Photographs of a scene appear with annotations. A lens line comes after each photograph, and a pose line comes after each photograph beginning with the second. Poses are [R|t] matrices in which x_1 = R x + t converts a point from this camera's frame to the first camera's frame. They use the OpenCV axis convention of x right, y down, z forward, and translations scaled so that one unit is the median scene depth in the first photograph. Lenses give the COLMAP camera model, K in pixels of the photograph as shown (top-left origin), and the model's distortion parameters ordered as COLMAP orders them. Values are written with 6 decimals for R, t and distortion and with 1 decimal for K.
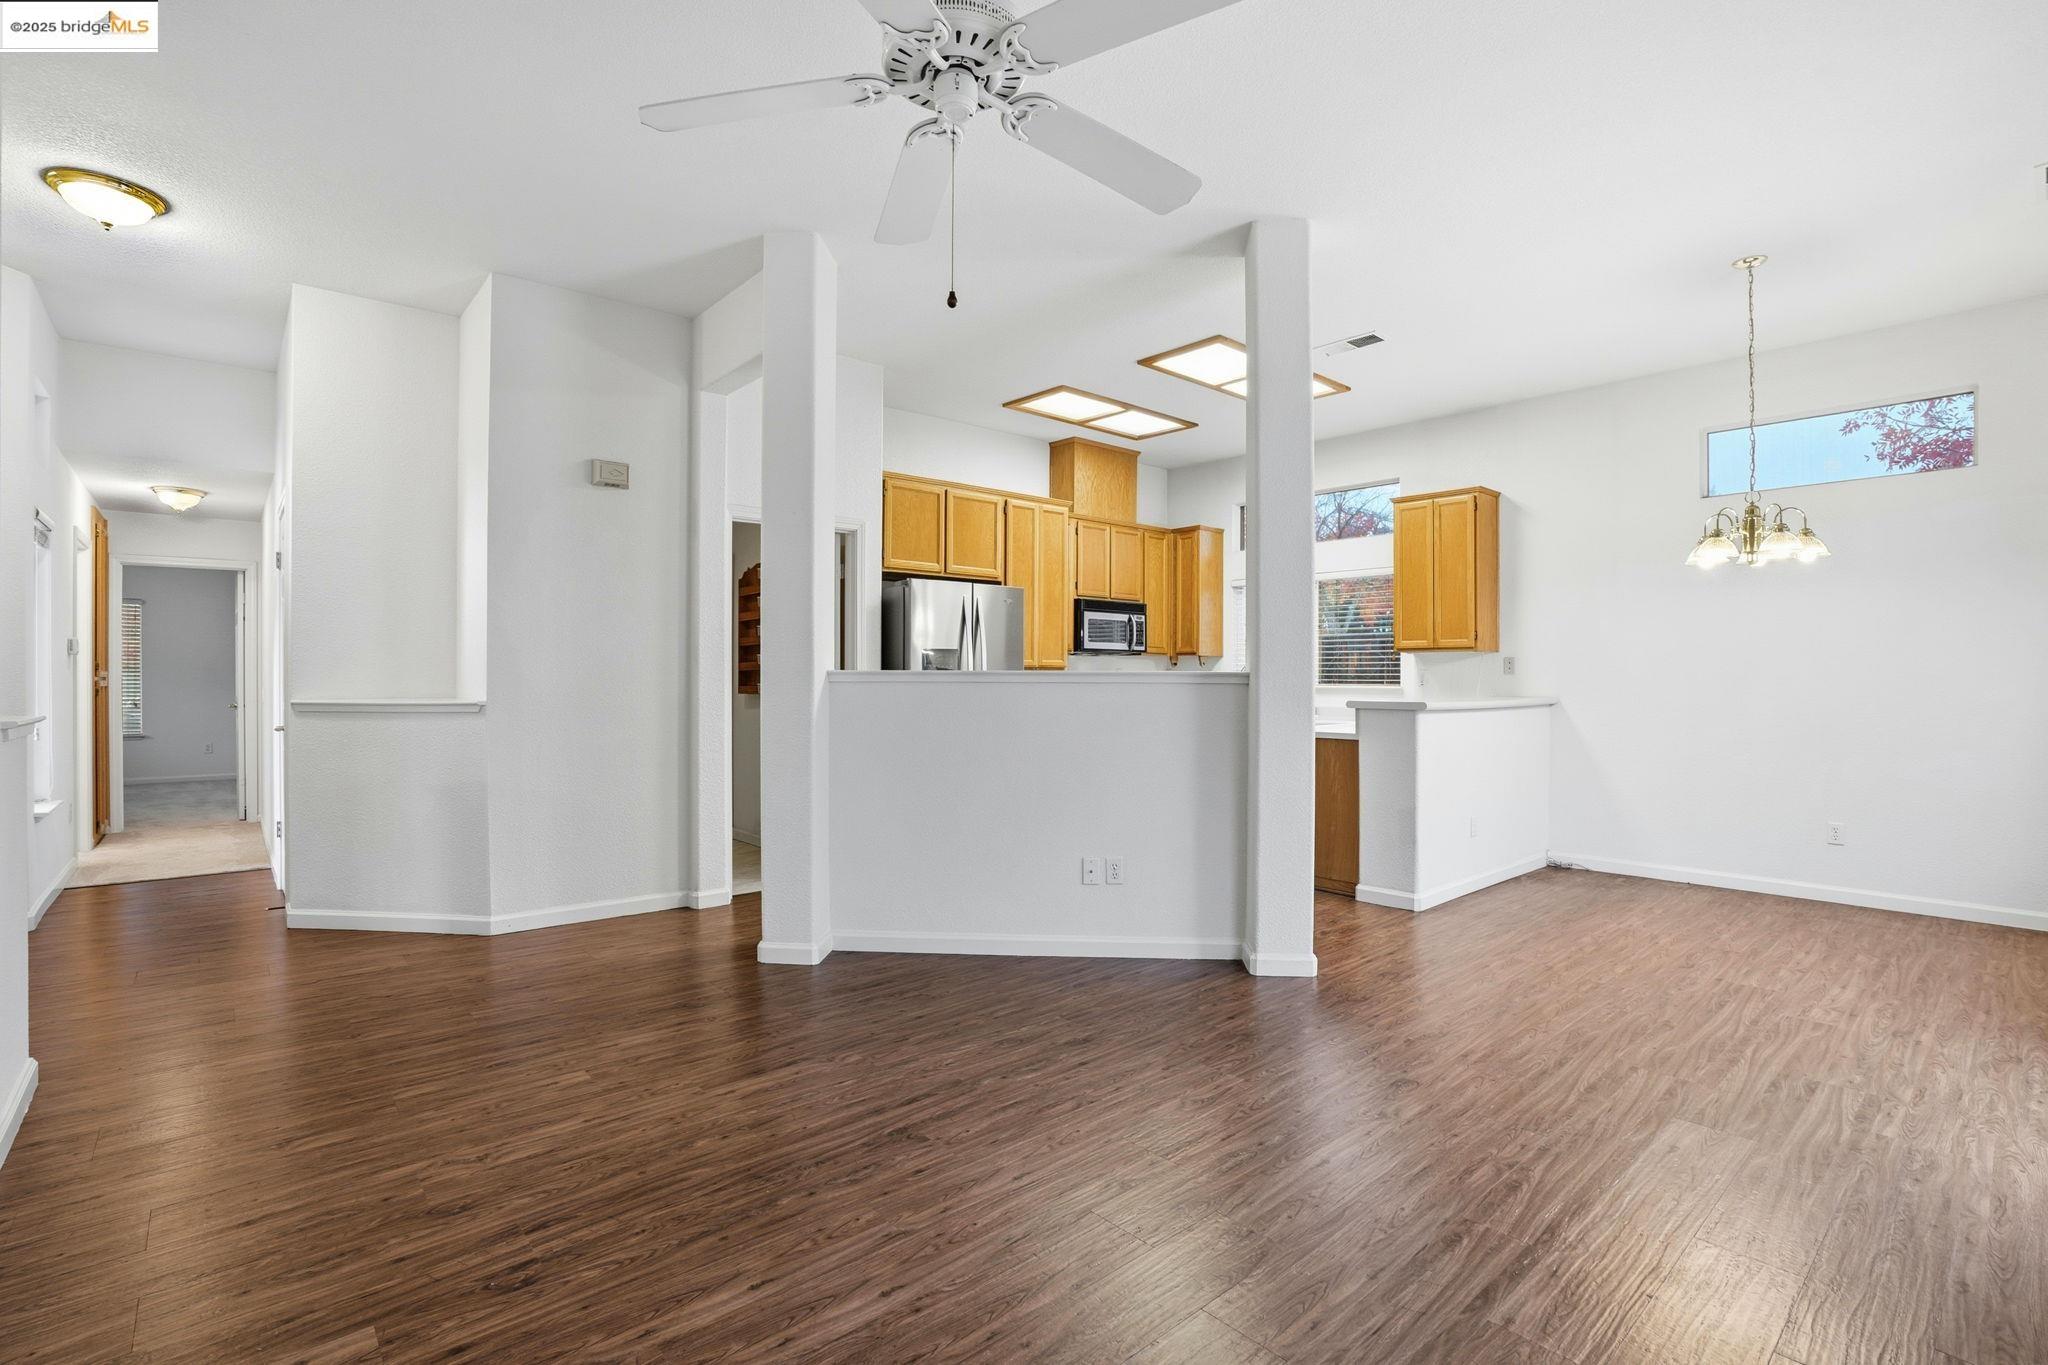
lens RADIAL K [[959.7, 0, 1024.0], [0, 959.7, 682.5], [0, 0, 1]] dist [-0.053077, 0.025848]
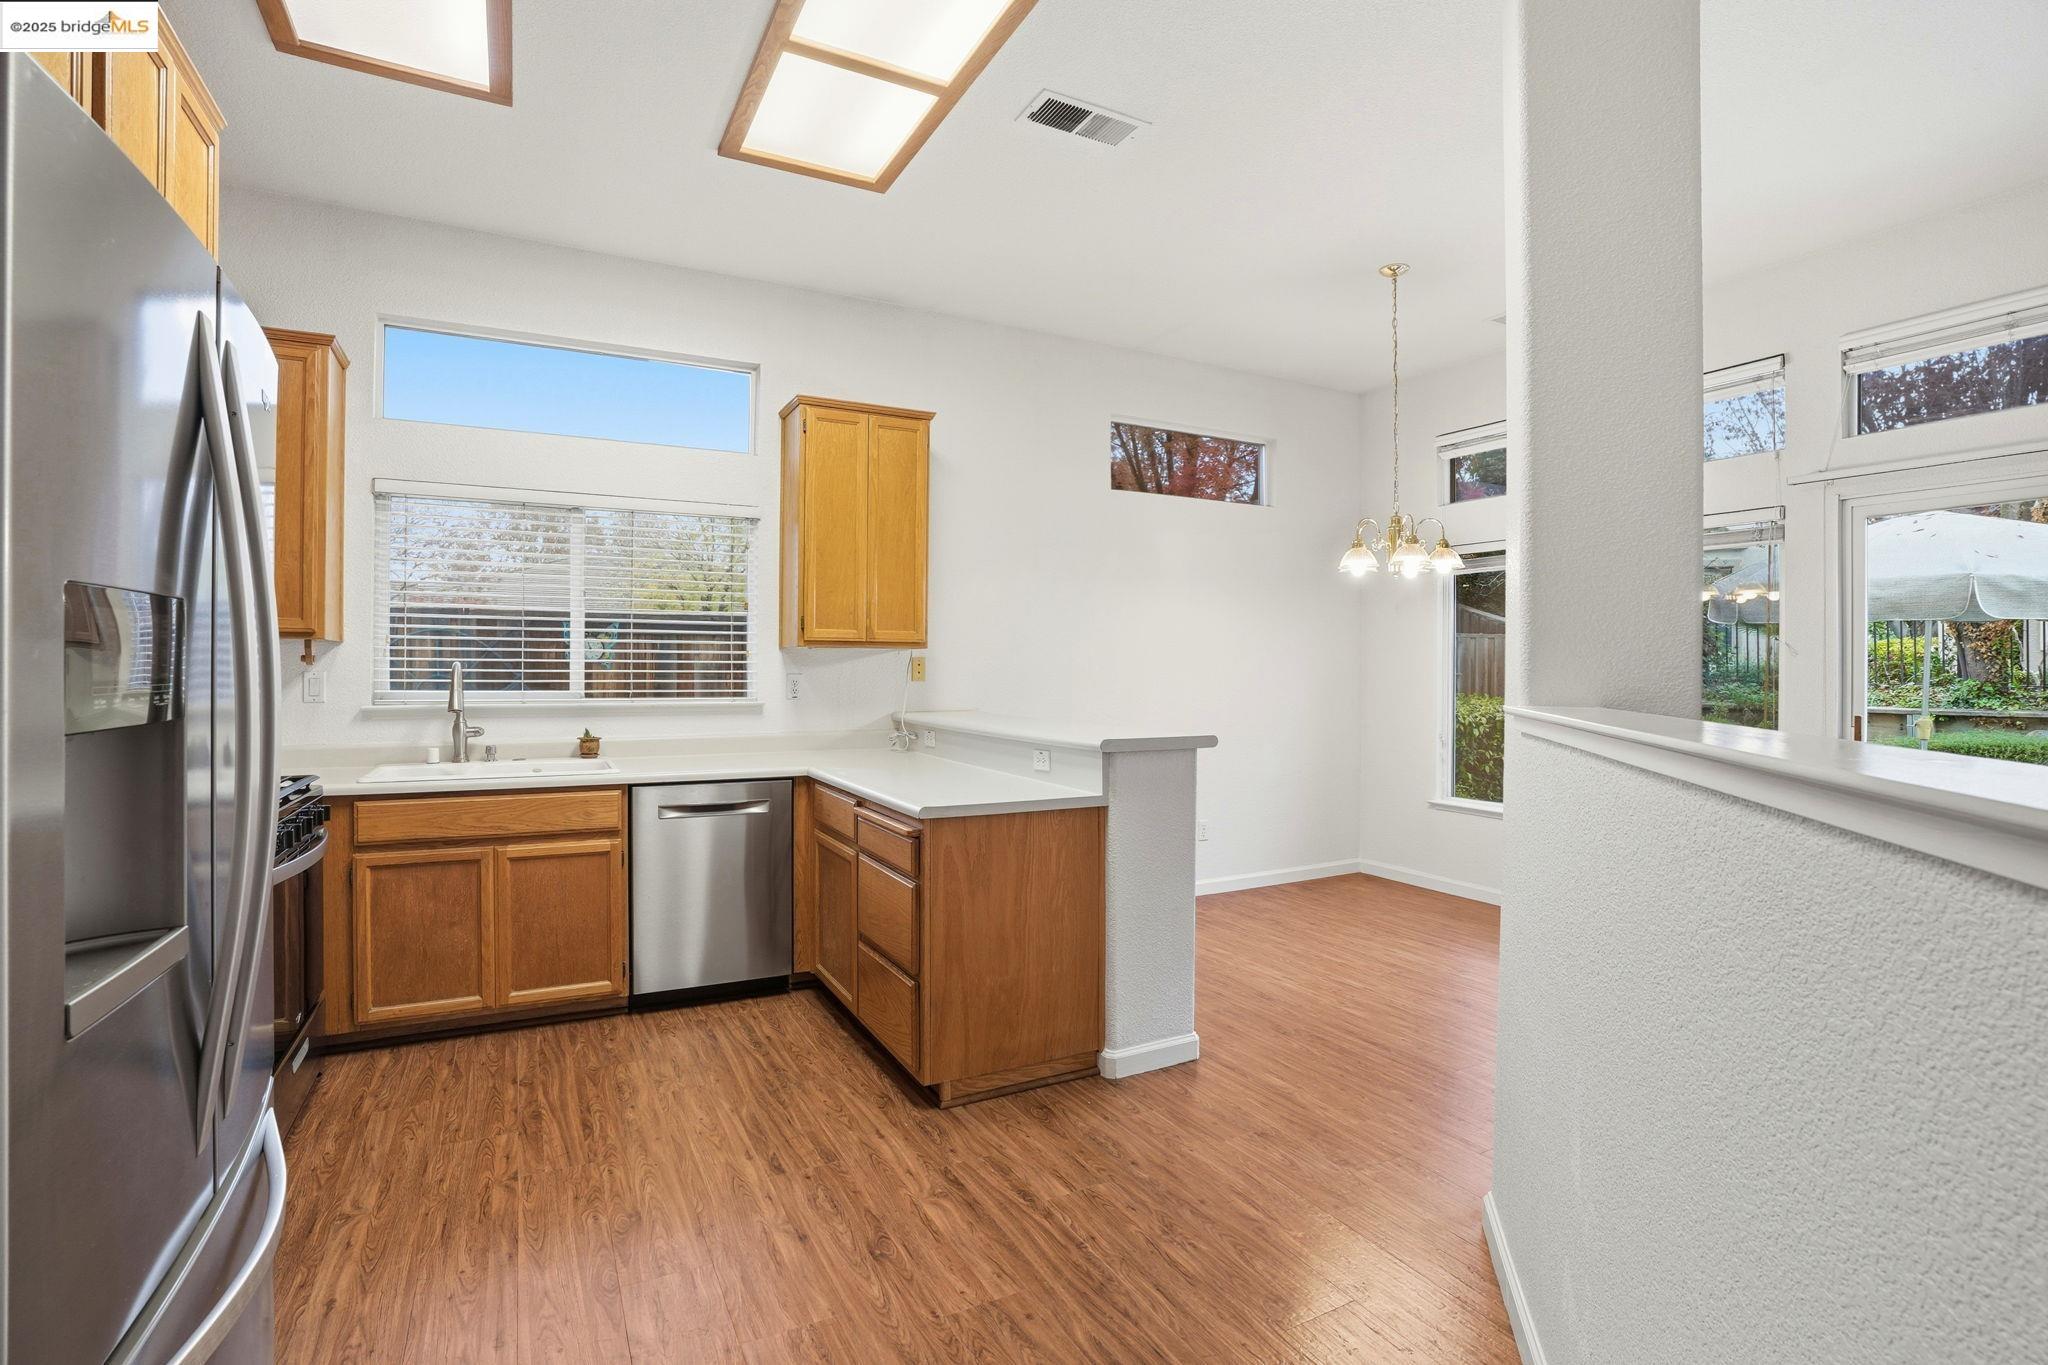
lens RADIAL K [[959.7, 0, 1024.0], [0, 959.7, 682.5], [0, 0, 1]] dist [-0.053077, 0.025848]
pose [[0.237256, -0.027699, 0.971052, -0.235320], [-0.000596, 0.999589, 0.028659, -0.034208], [-0.971447, -0.007378, 0.237142, 0.907549]]
